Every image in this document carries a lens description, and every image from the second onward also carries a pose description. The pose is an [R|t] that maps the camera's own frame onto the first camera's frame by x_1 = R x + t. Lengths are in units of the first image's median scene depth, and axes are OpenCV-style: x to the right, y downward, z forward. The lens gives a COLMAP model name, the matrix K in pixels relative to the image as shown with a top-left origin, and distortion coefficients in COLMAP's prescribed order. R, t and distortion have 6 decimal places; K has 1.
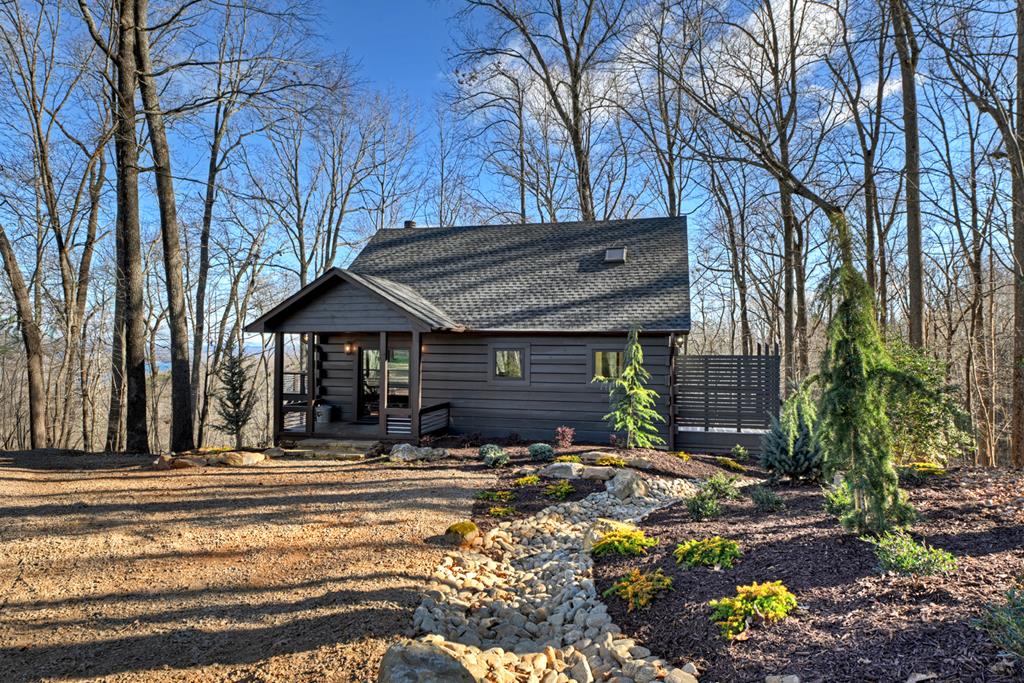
lens RADIAL K [[552.1, 0, 512.0], [0, 552.1, 341.5], [0, 0, 1]] dist [0.001245, 0.000164]
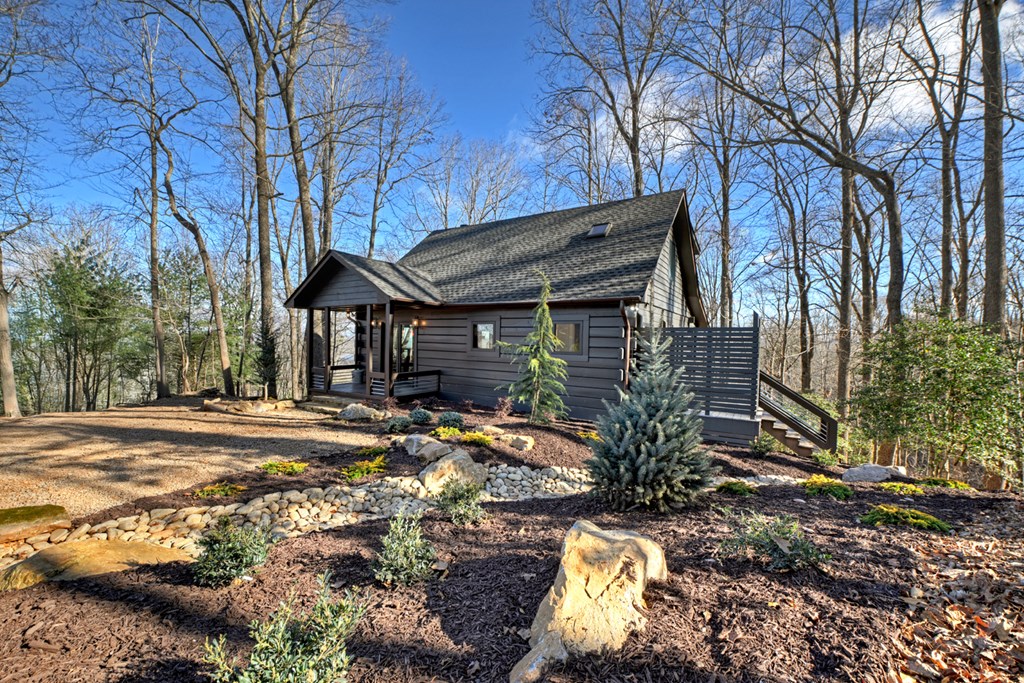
lens RADIAL K [[406.9, 0, 515.4], [0, 406.9, 344.3], [0, 0, 1]] dist [-0.011933, -0.000073]
pose [[0.959413, 0.021150, -0.281211, 0.187561], [-0.017034, 0.999709, 0.017072, 0.028244], [0.281491, -0.011589, 0.959494, 0.182940]]
